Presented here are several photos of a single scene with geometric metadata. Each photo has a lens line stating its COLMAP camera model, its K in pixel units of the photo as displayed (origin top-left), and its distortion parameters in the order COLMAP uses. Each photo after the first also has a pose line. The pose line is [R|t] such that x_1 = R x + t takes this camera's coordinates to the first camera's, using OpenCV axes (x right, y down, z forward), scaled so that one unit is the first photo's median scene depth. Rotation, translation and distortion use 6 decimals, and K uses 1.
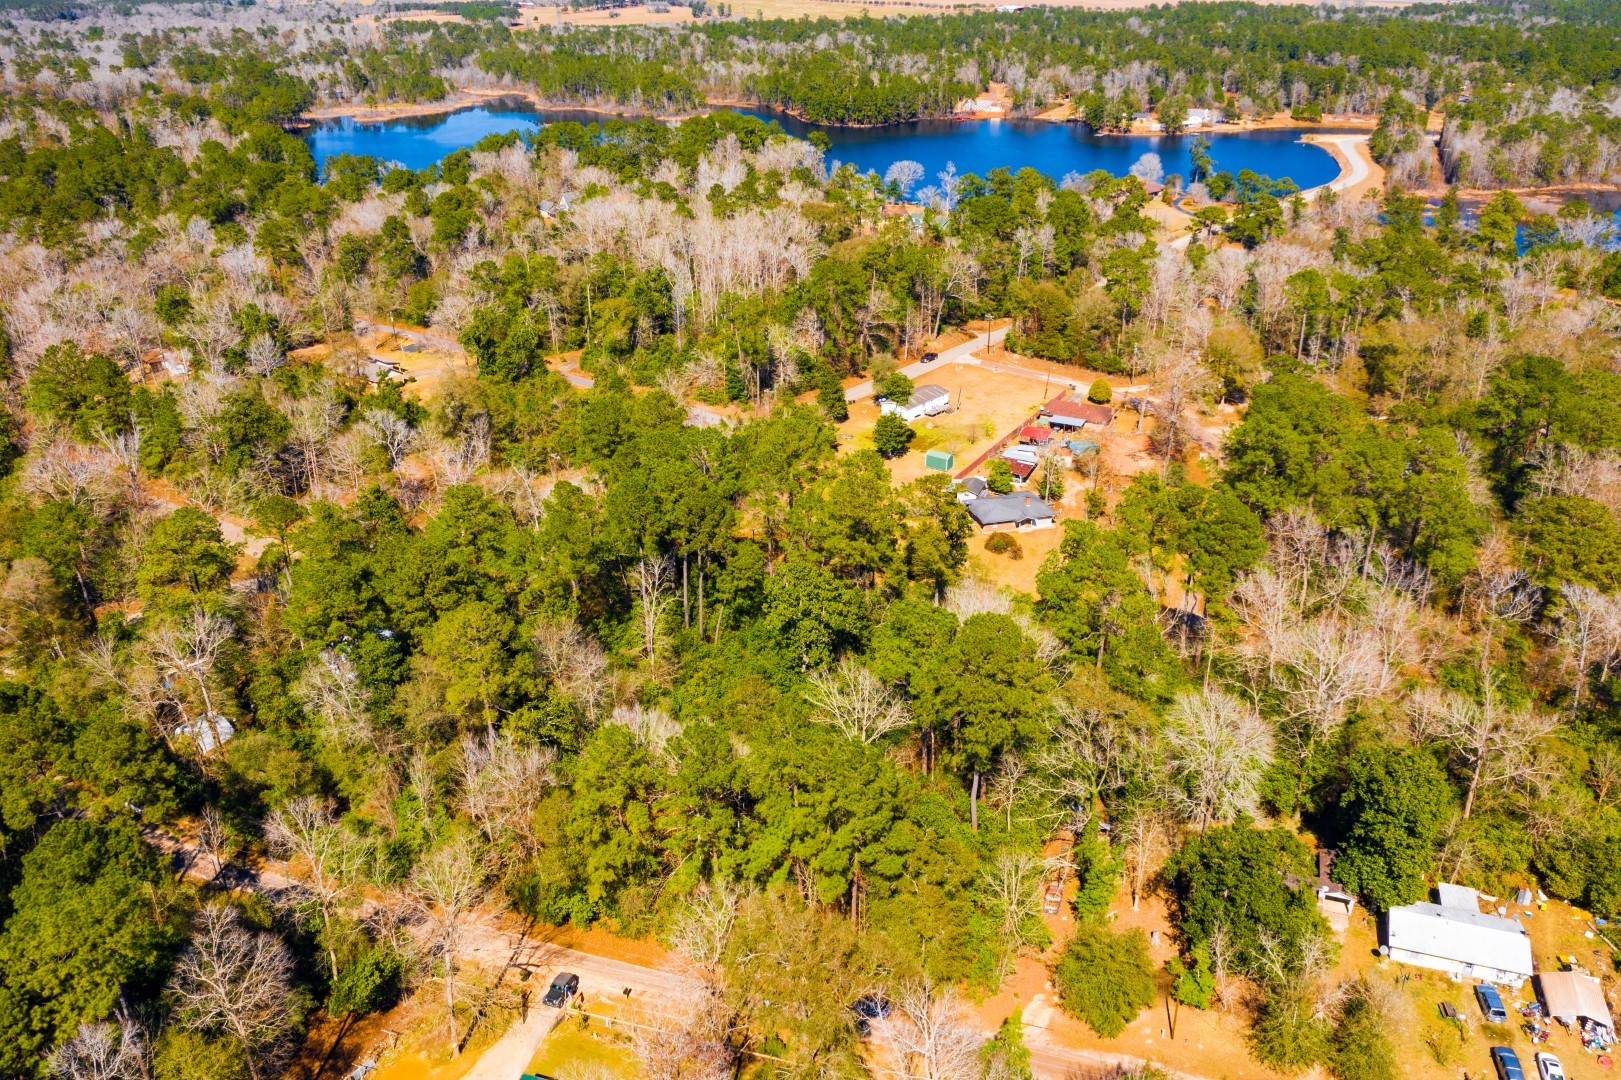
lens RADIAL K [[1288.4, 0, 813.7], [0, 1288.4, 543.7], [0, 0, 1]] dist [-0.004880, 0.005933]
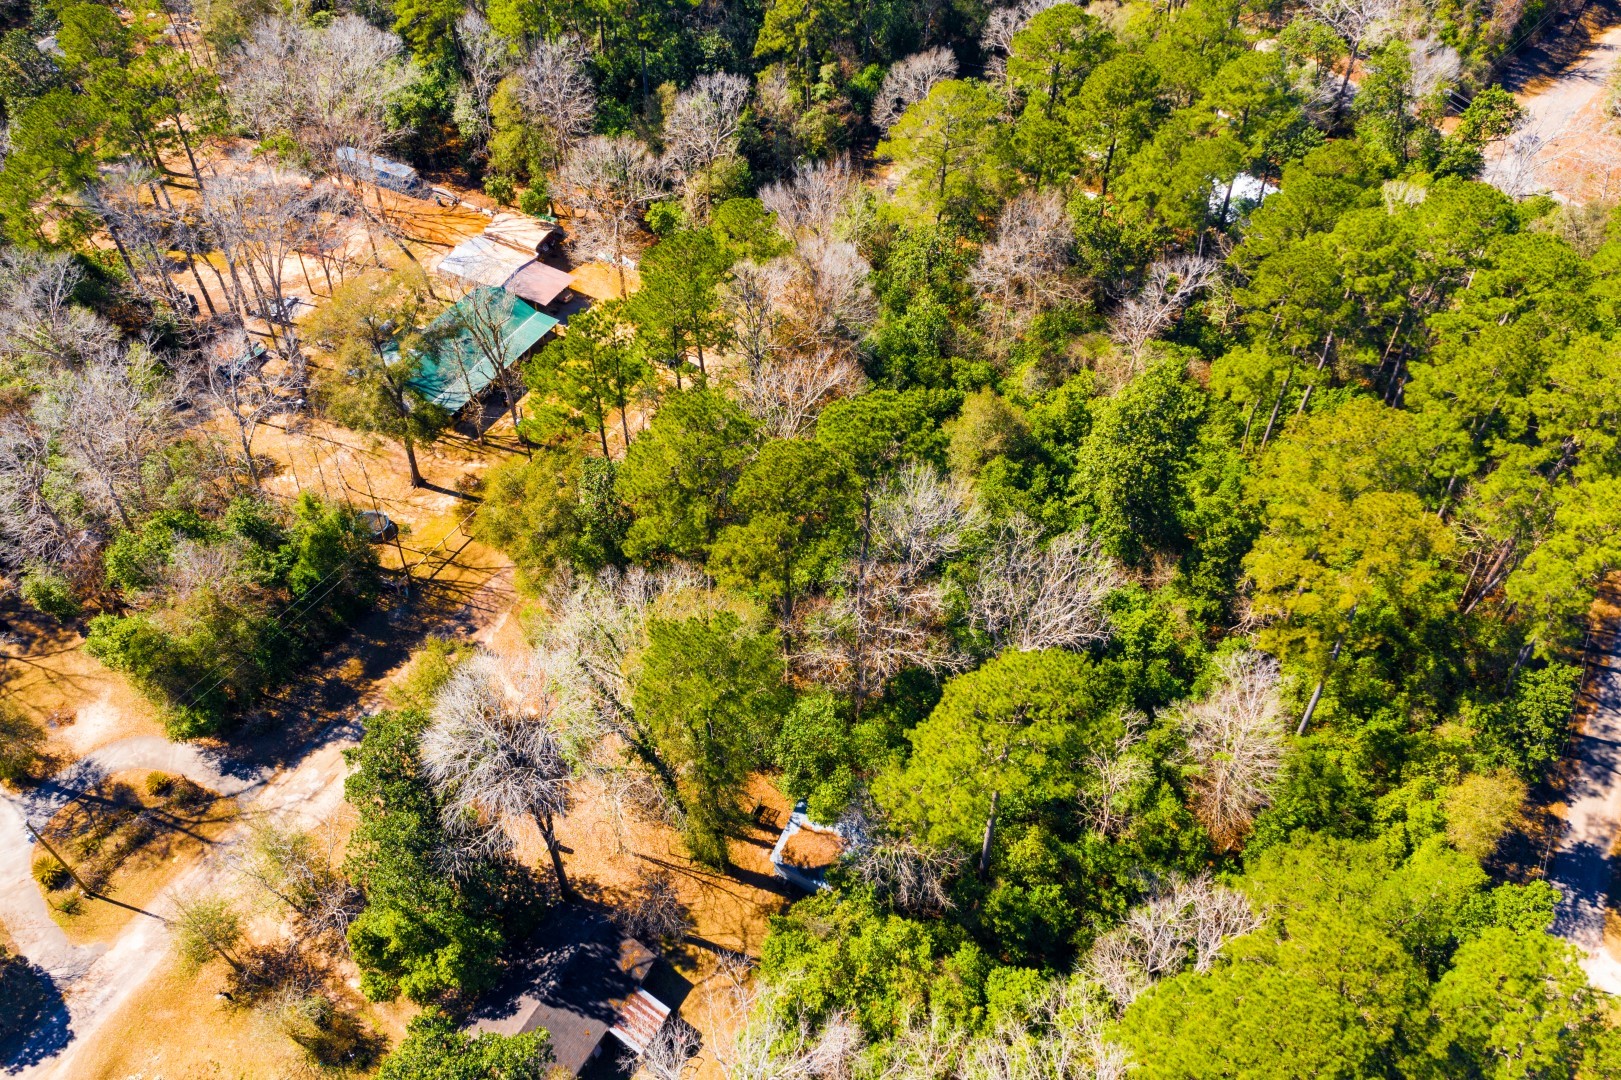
lens RADIAL K [[1288.4, 0, 821.3], [0, 1288.4, 545.4], [0, 0, 1]] dist [-0.004880, 0.005933]
pose [[-0.179178, 0.719932, -0.670517, 0.266730], [-0.425494, 0.557800, 0.712611, -0.169675], [0.887046, 0.412985, 0.206381, 0.394727]]
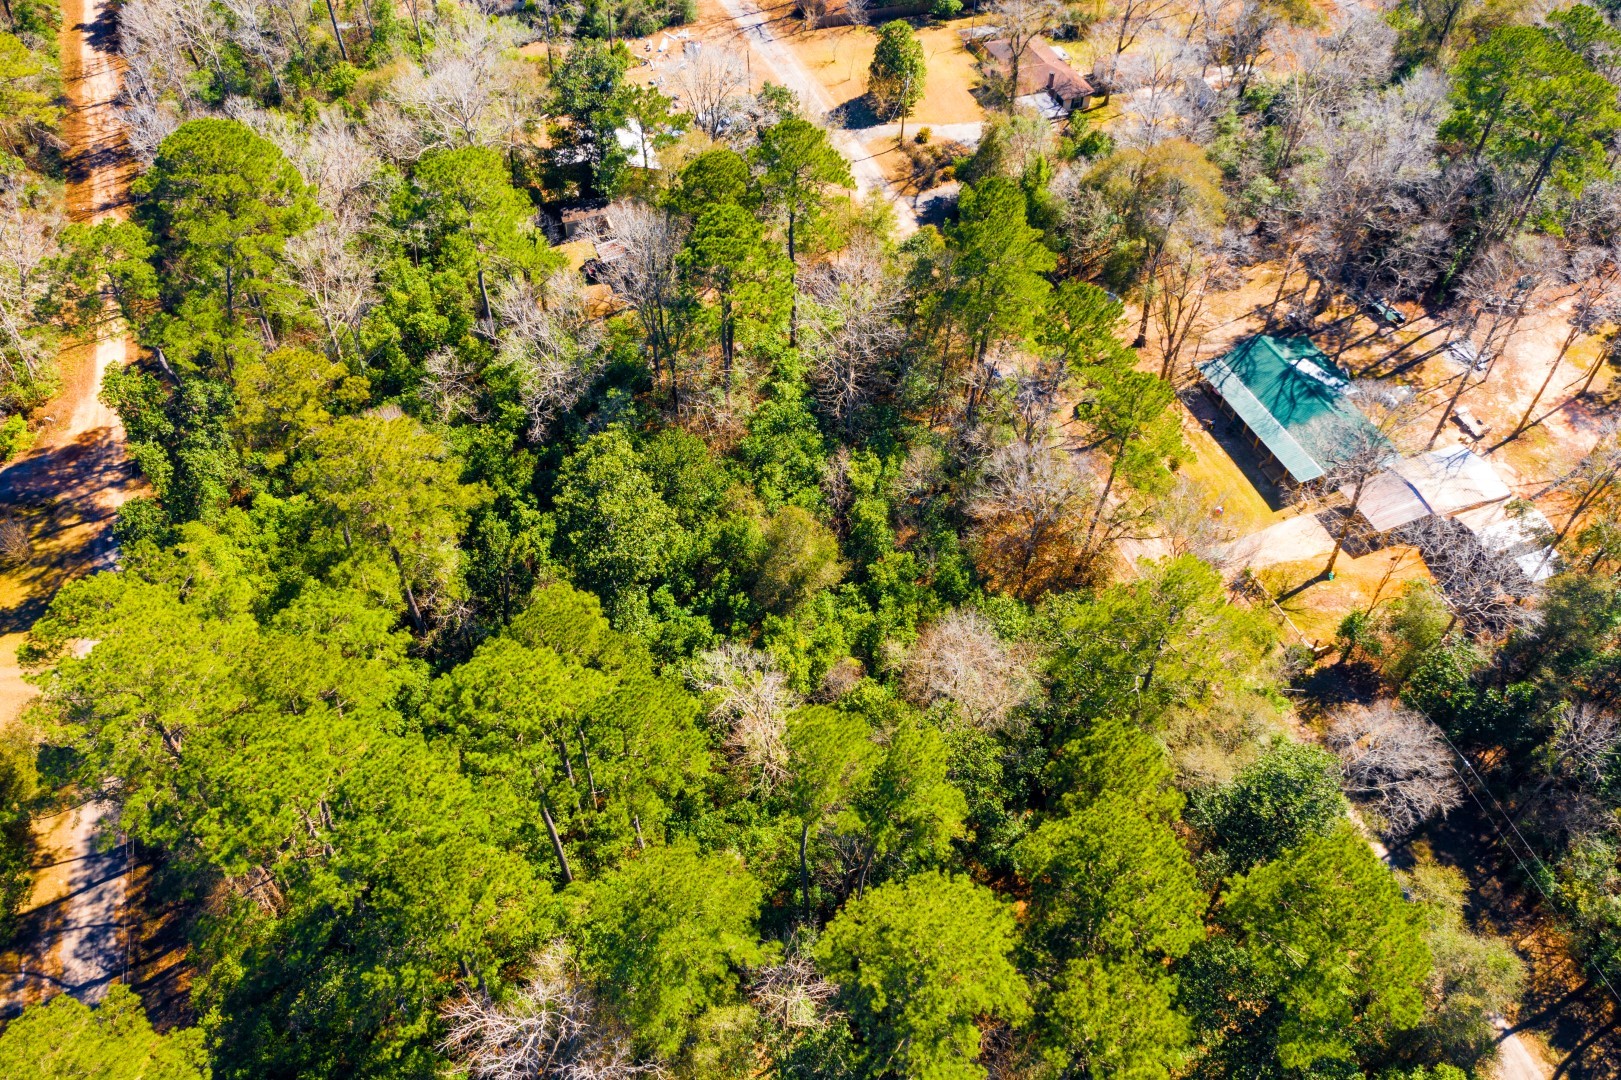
lens RADIAL K [[1288.4, 0, 822.3], [0, 1288.4, 535.8], [0, 0, 1]] dist [-0.004880, 0.005933]
pose [[-0.641103, -0.566923, 0.517287, -0.205866], [0.315237, 0.420015, 0.851007, -0.229204], [-0.699724, 0.708651, -0.090558, 0.526458]]
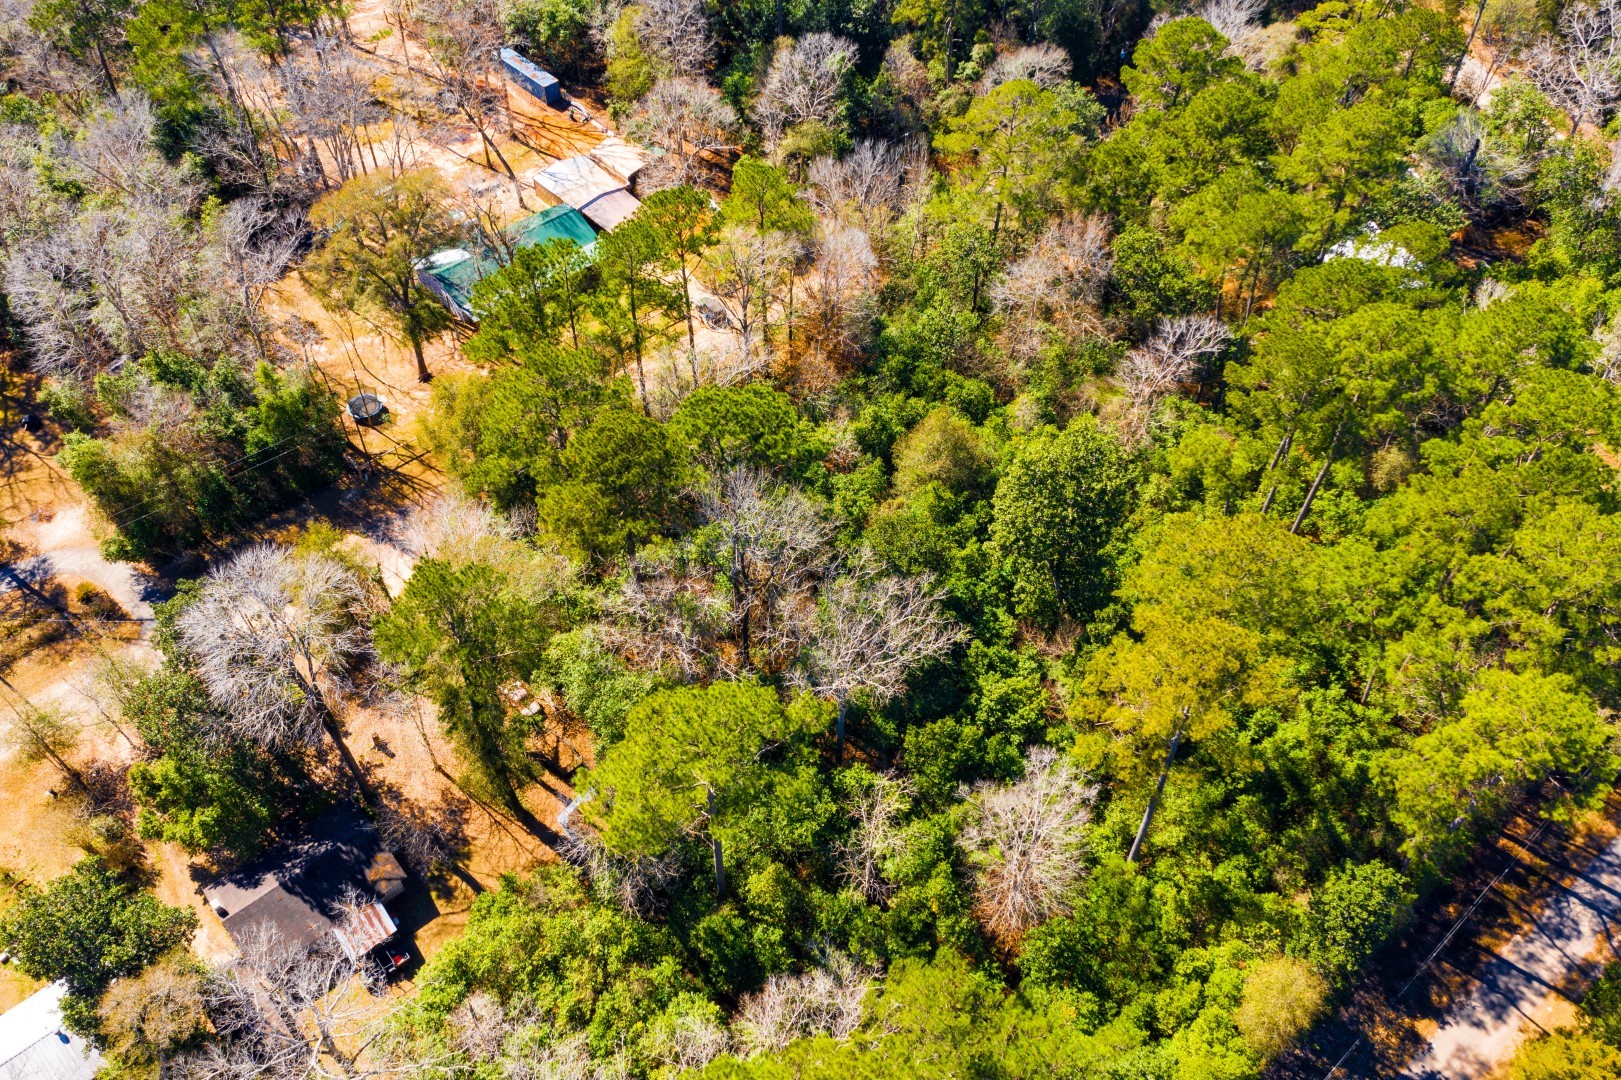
lens RADIAL K [[1288.4, 0, 815.0], [0, 1288.4, 547.8], [0, 0, 1]] dist [-0.004880, 0.005933]
pose [[-0.489133, 0.658899, -0.571490, 0.218017], [-0.375019, 0.432688, 0.819843, -0.208753], [0.787470, 0.615332, 0.035458, 0.479255]]
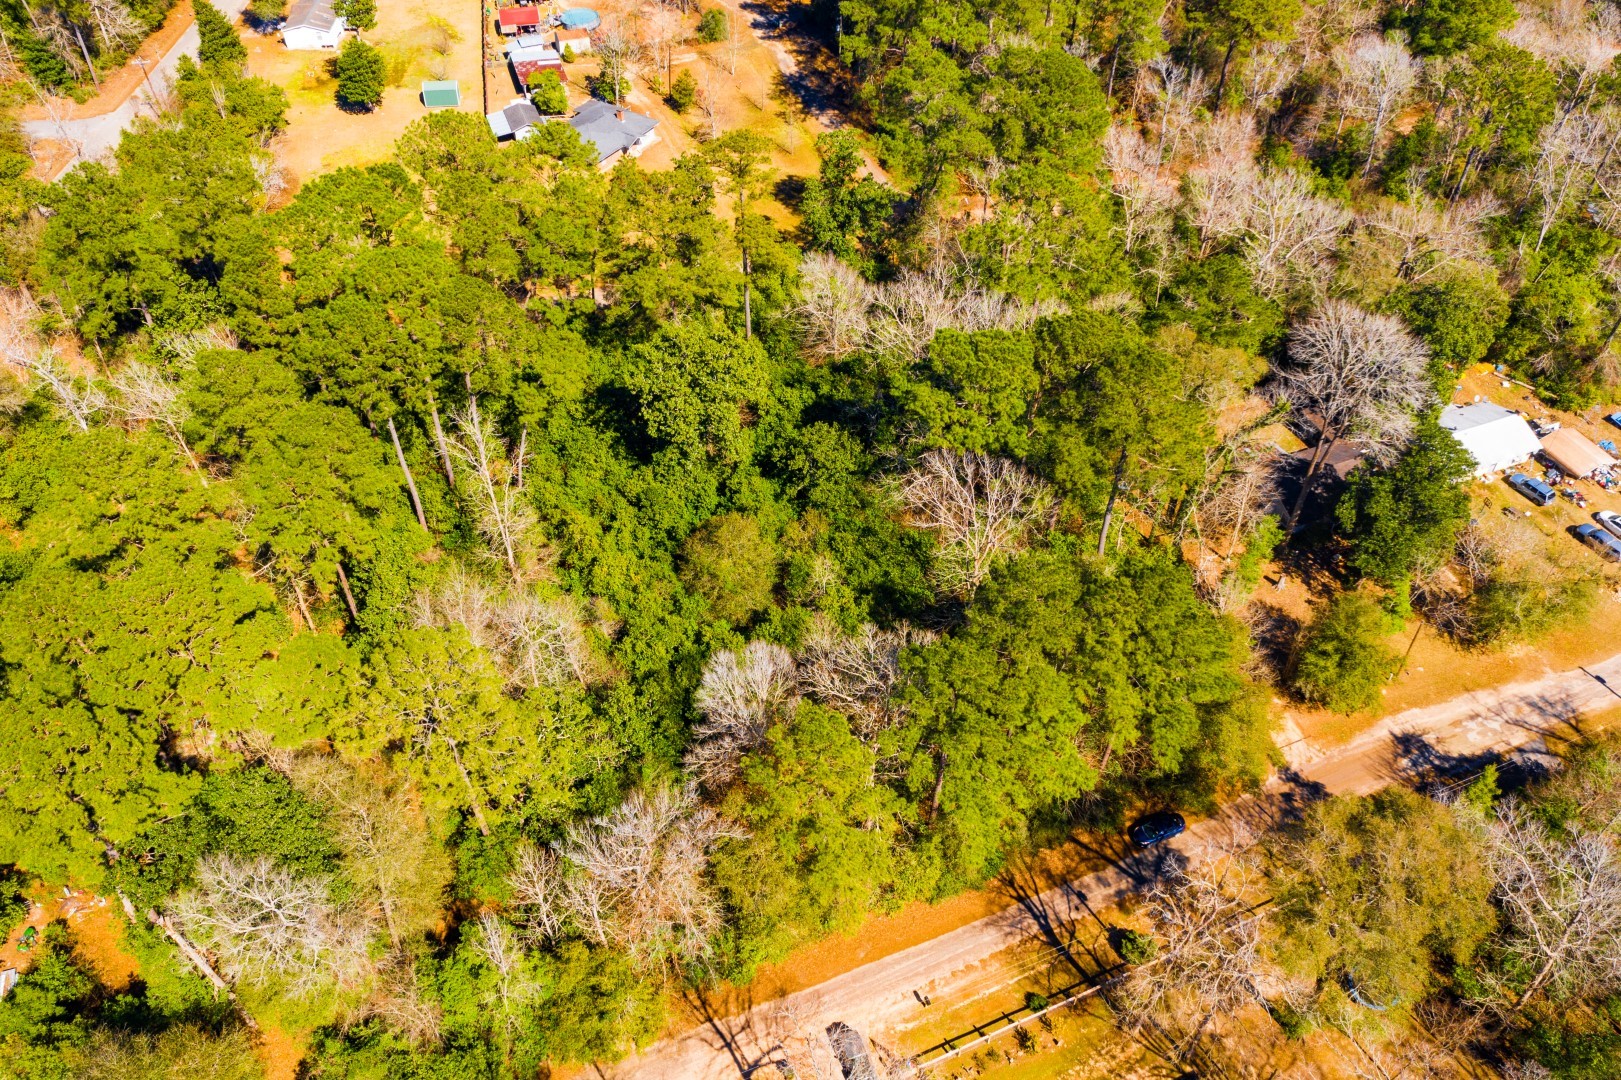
lens RADIAL K [[1288.4, 0, 813.9], [0, 1288.4, 539.5], [0, 0, 1]] dist [-0.004880, 0.005933]
pose [[0.748696, -0.464105, 0.473351, -0.172227], [0.264943, 0.864027, 0.428092, -0.085354], [-0.607668, -0.195100, 0.769855, 0.218335]]
